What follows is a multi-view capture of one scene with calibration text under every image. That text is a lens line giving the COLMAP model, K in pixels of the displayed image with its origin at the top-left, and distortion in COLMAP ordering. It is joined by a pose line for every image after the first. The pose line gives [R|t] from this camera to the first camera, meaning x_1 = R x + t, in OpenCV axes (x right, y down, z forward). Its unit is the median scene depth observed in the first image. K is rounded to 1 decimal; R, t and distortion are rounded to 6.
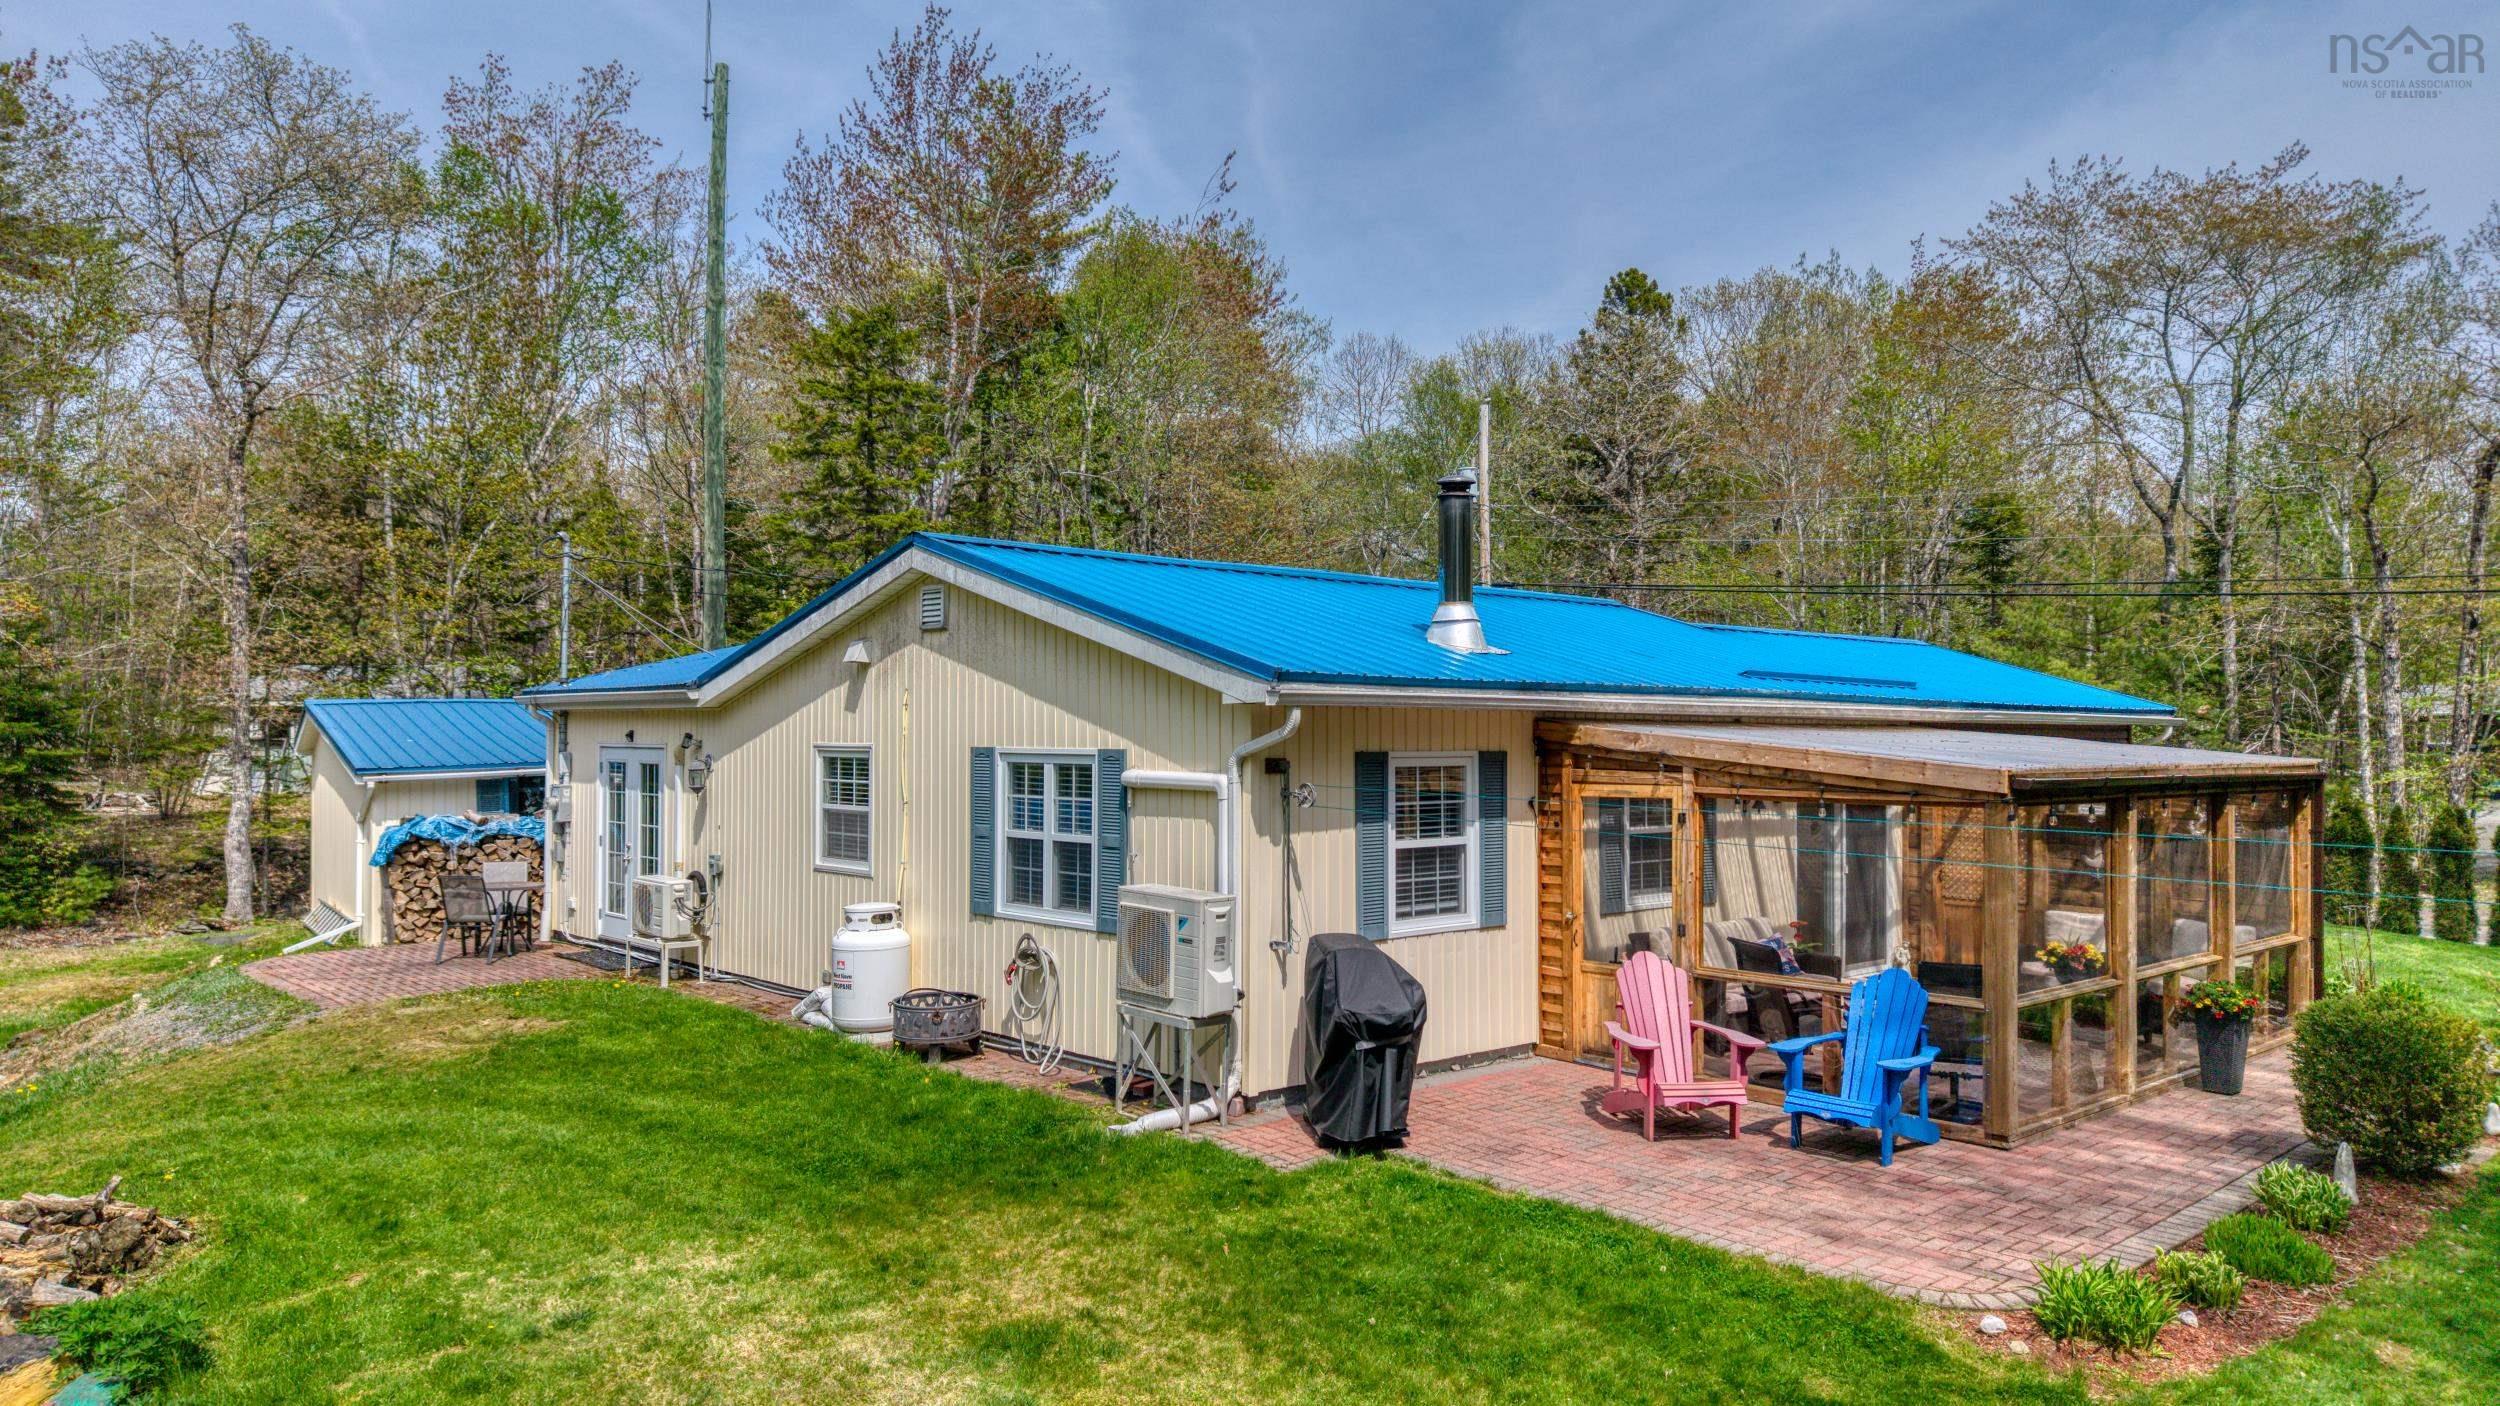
lens RADIAL K [[1703.6, 0, 1261.0], [0, 1703.6, 712.5], [0, 0, 1]] dist [0.027800, -0.022006]
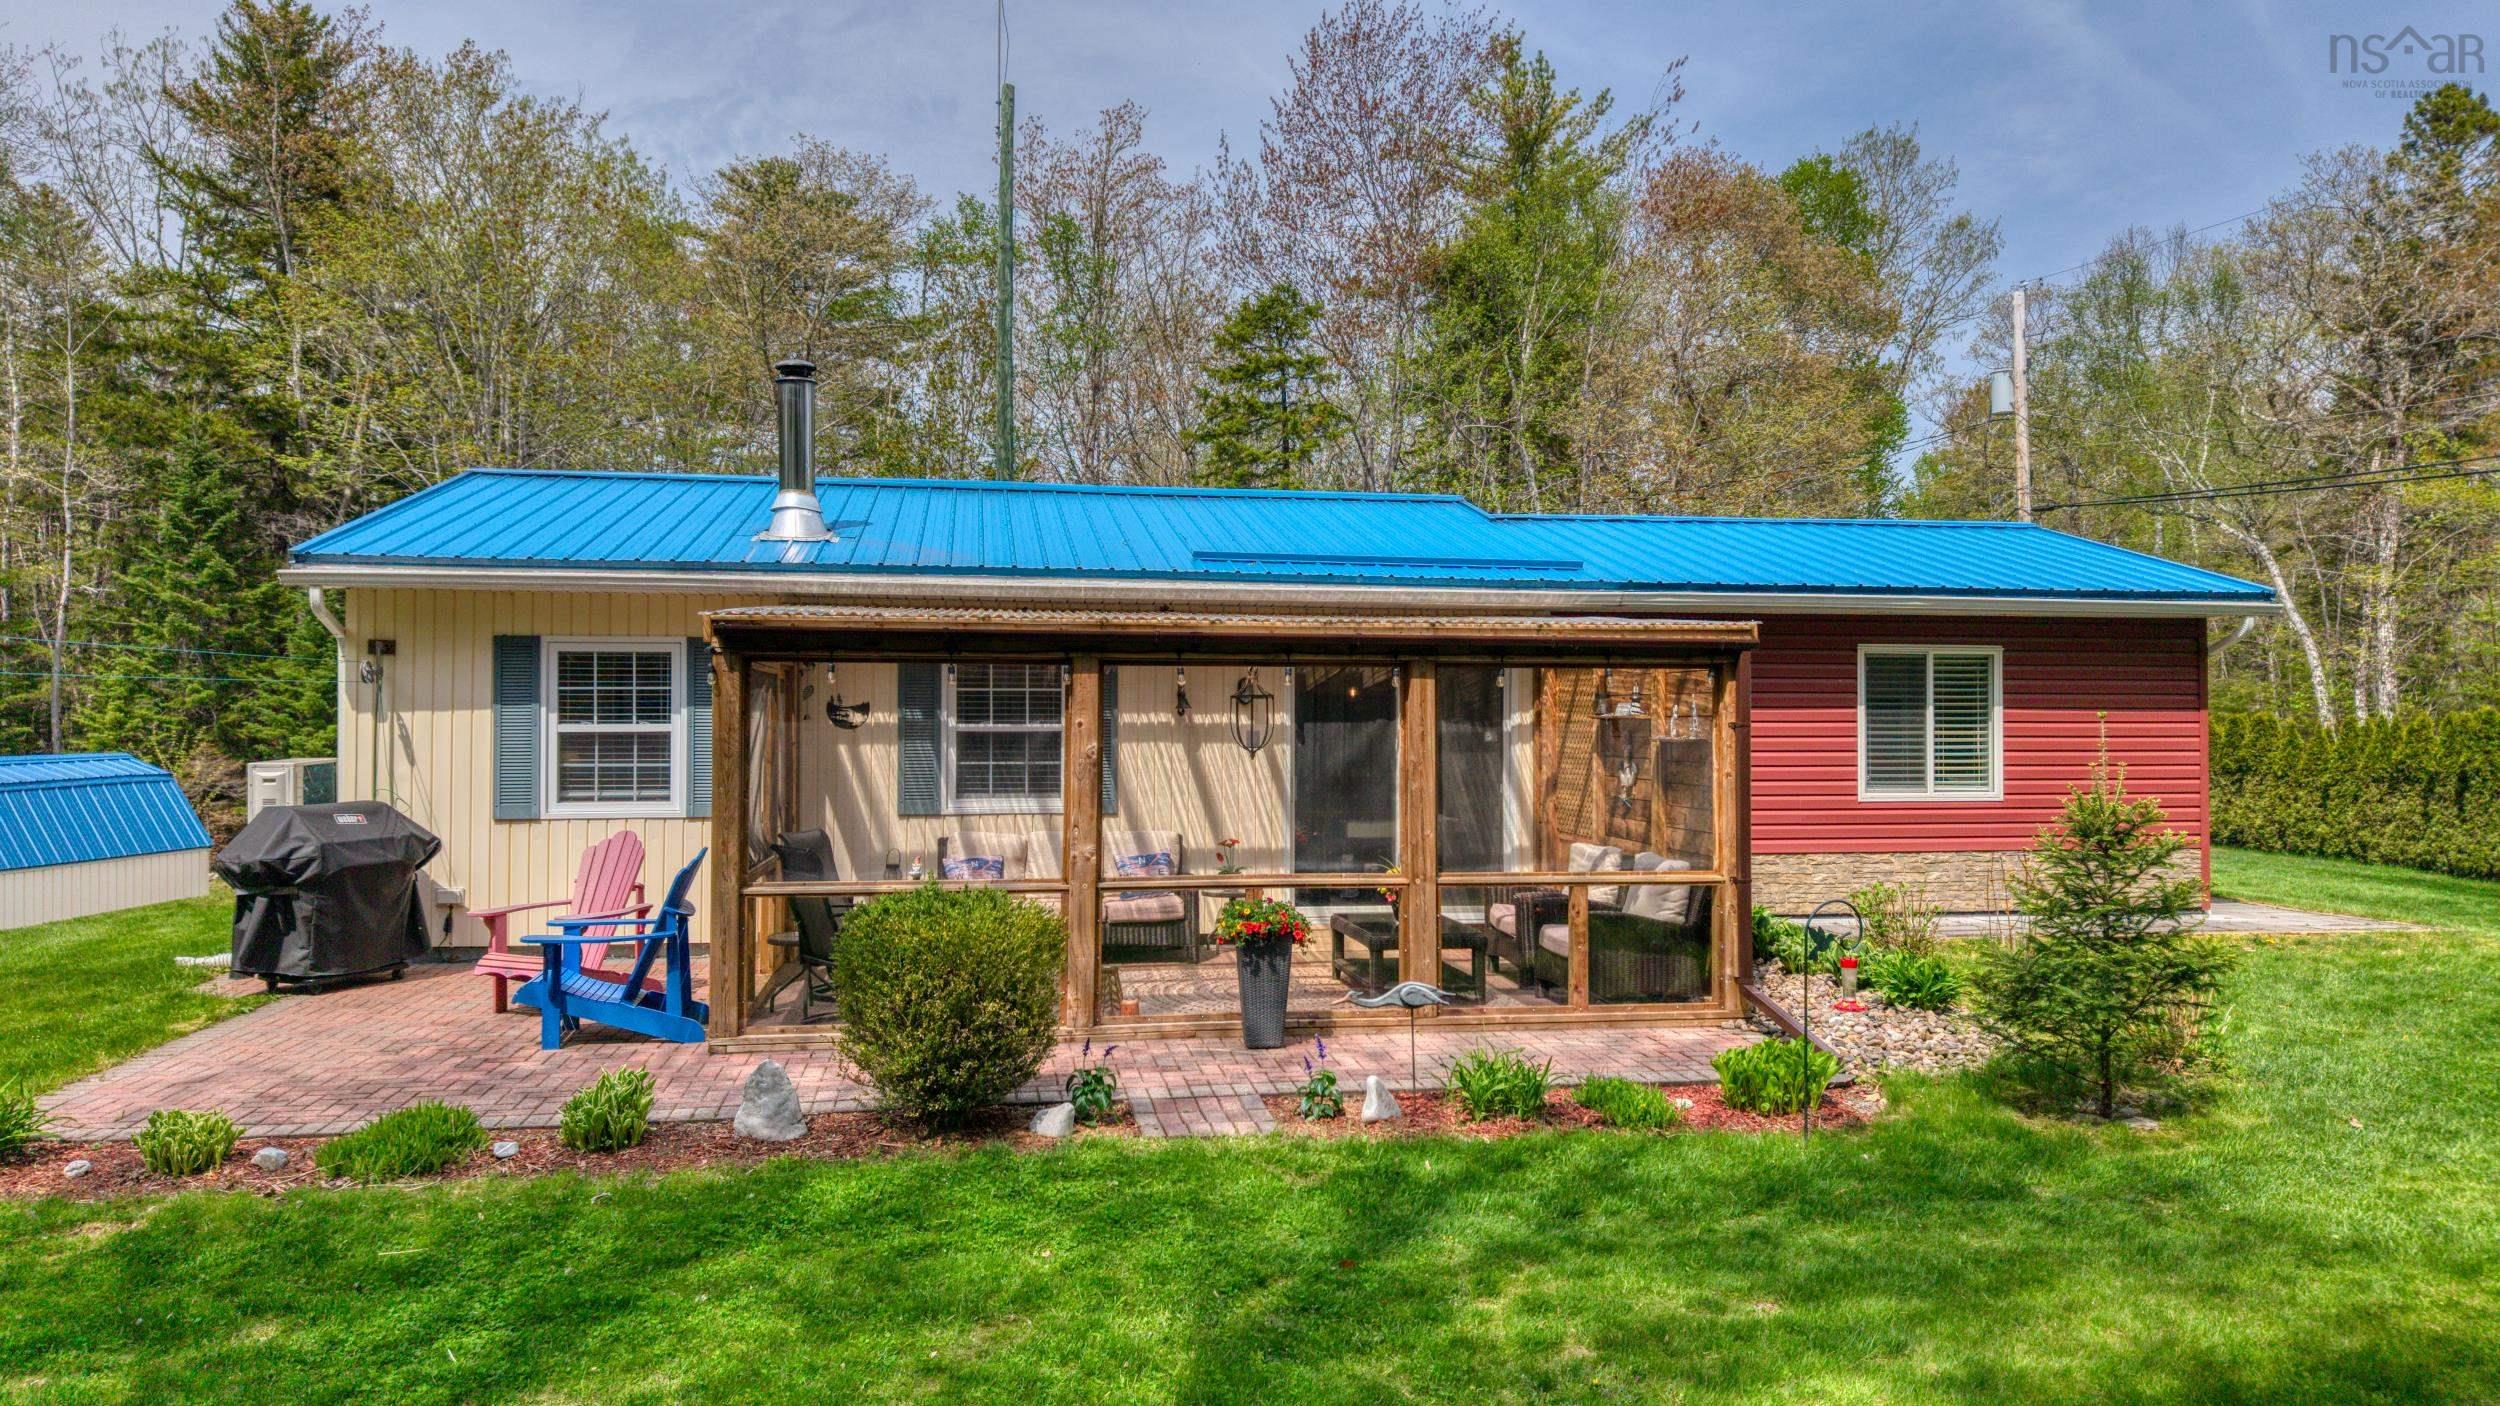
lens RADIAL K [[1676.8, 0, 1264.9], [0, 1676.8, 713.6], [0, 0, 1]] dist [0.044812, -0.043343]
pose [[0.839791, -0.007824, -0.542854, 0.889822], [0.010830, 0.999939, 0.002341, 0.064875], [0.542802, -0.007845, 0.839824, 0.349772]]
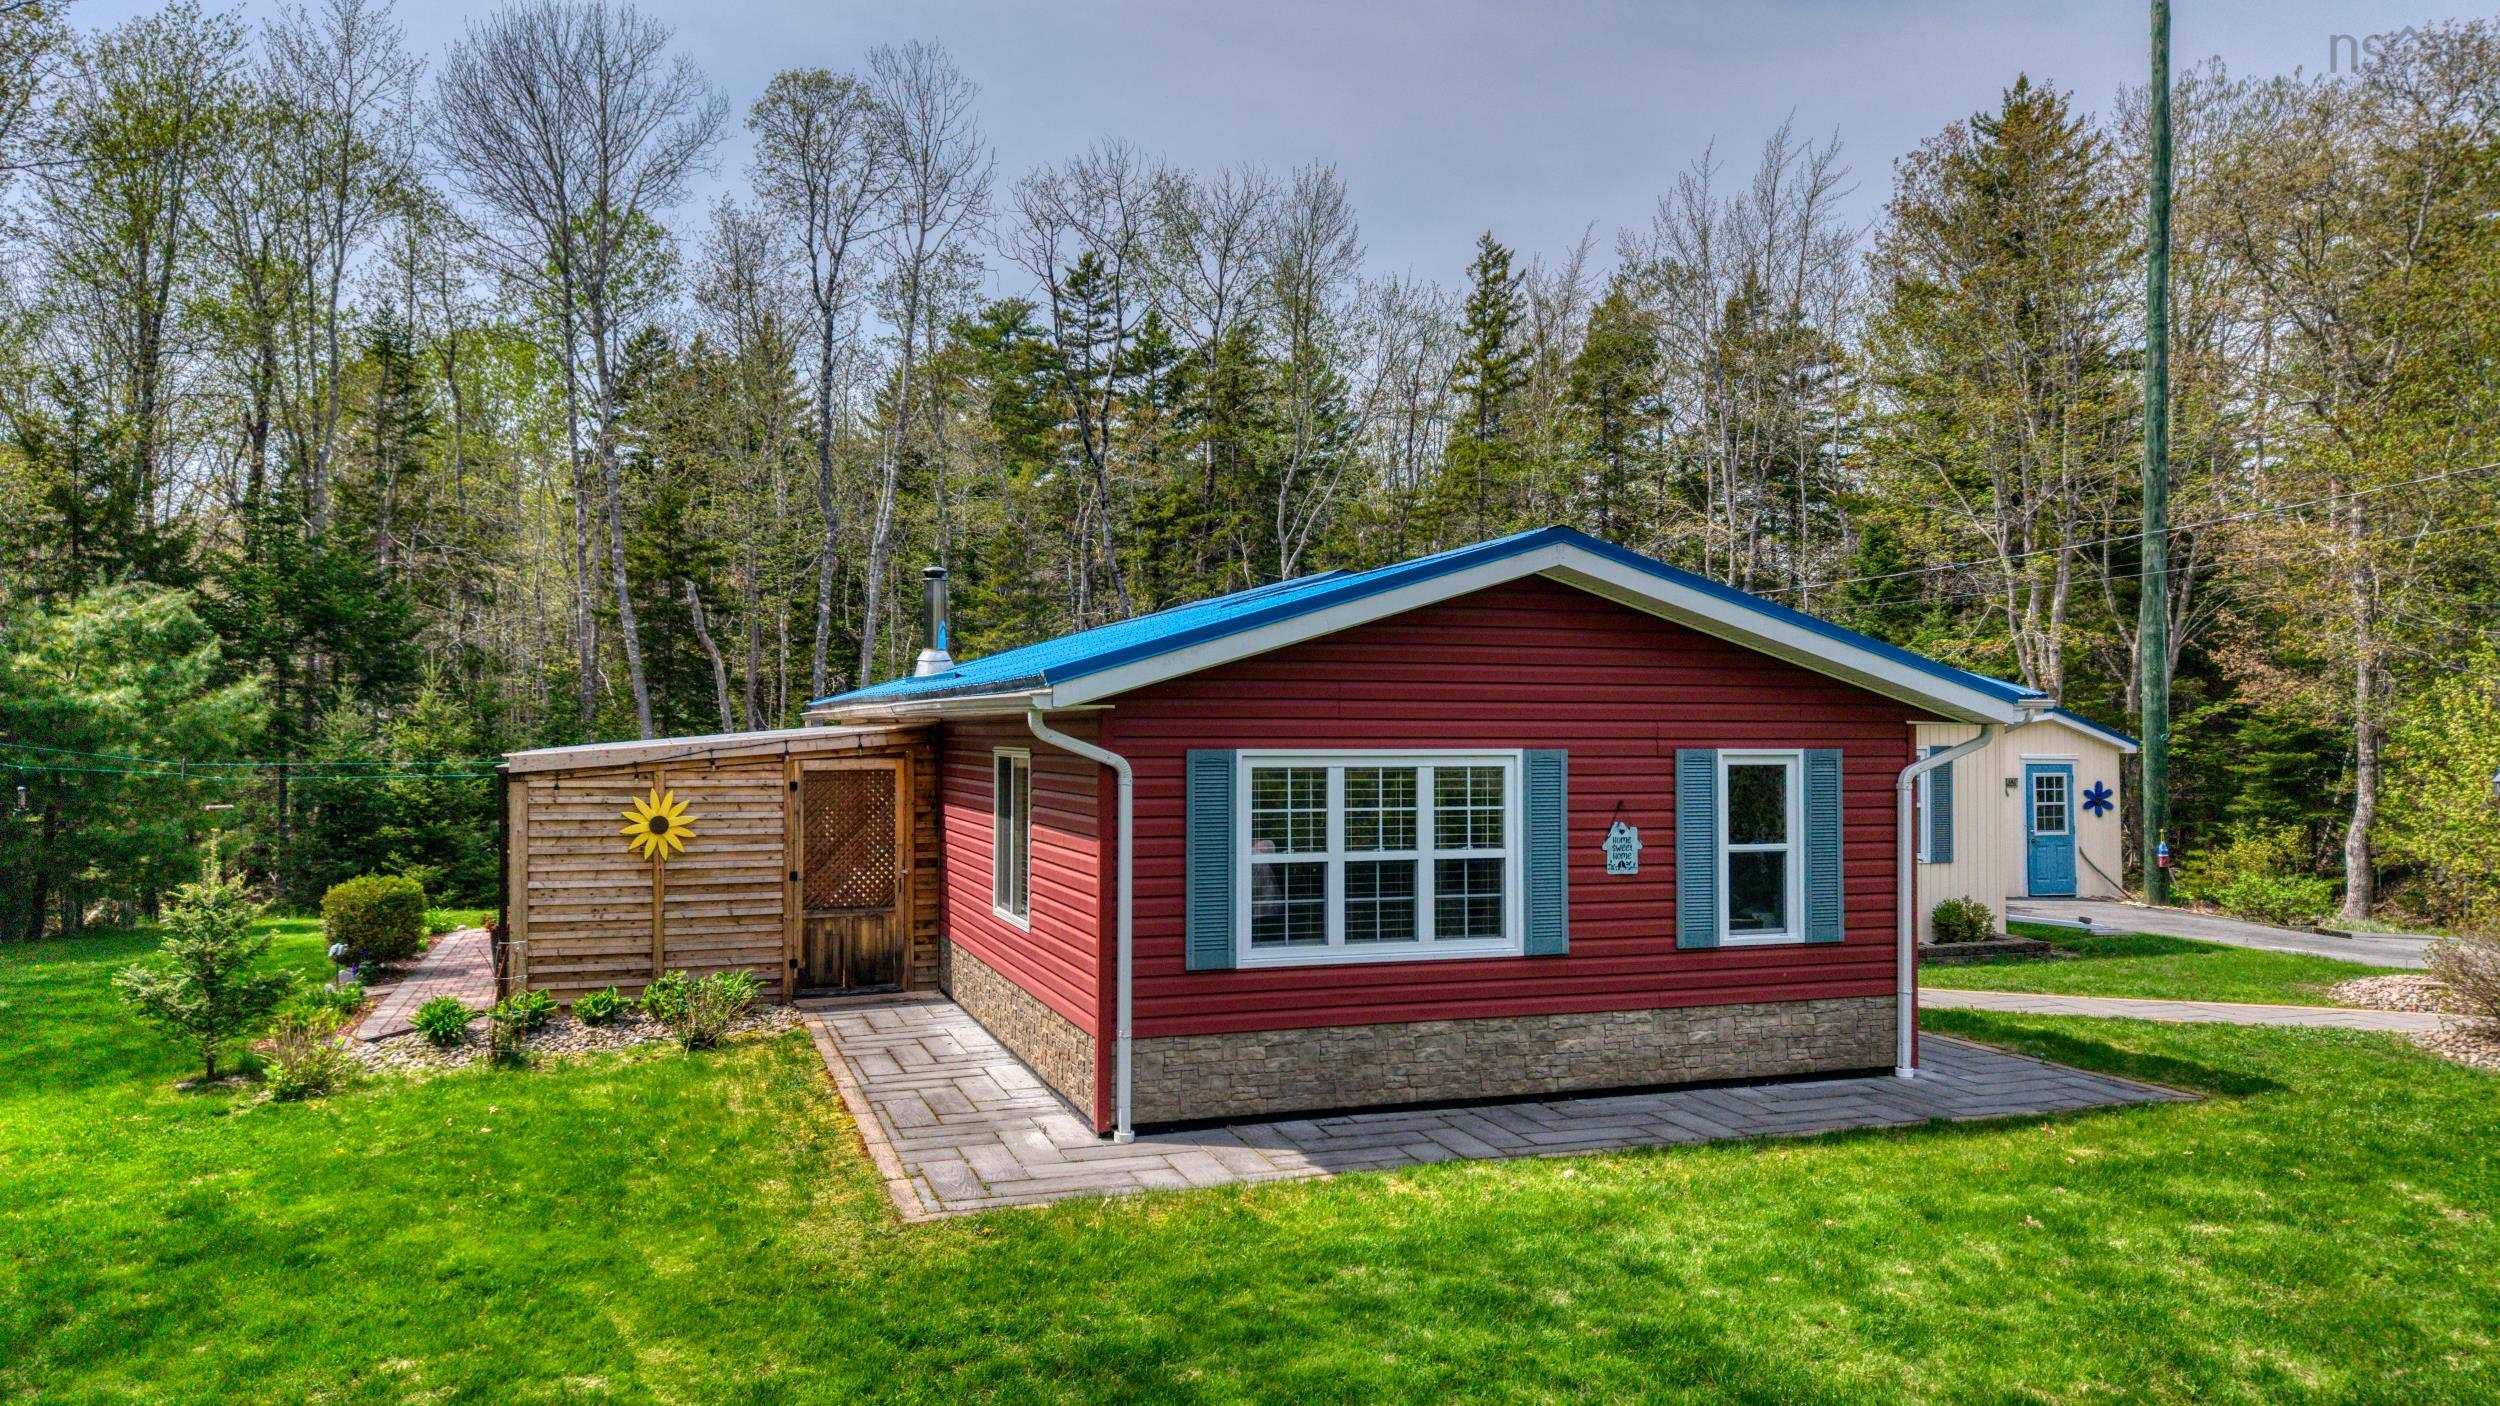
lens RADIAL K [[1671.6, 0, 1250.0], [0, 1671.6, 703.0], [0, 0, 1]] dist [0.066466, -0.101694]
pose [[-0.391375, -0.016443, -0.920084, 1.467223], [0.016468, 0.999555, -0.024868, 0.030240], [0.920084, -0.024885, -0.390930, 1.942019]]
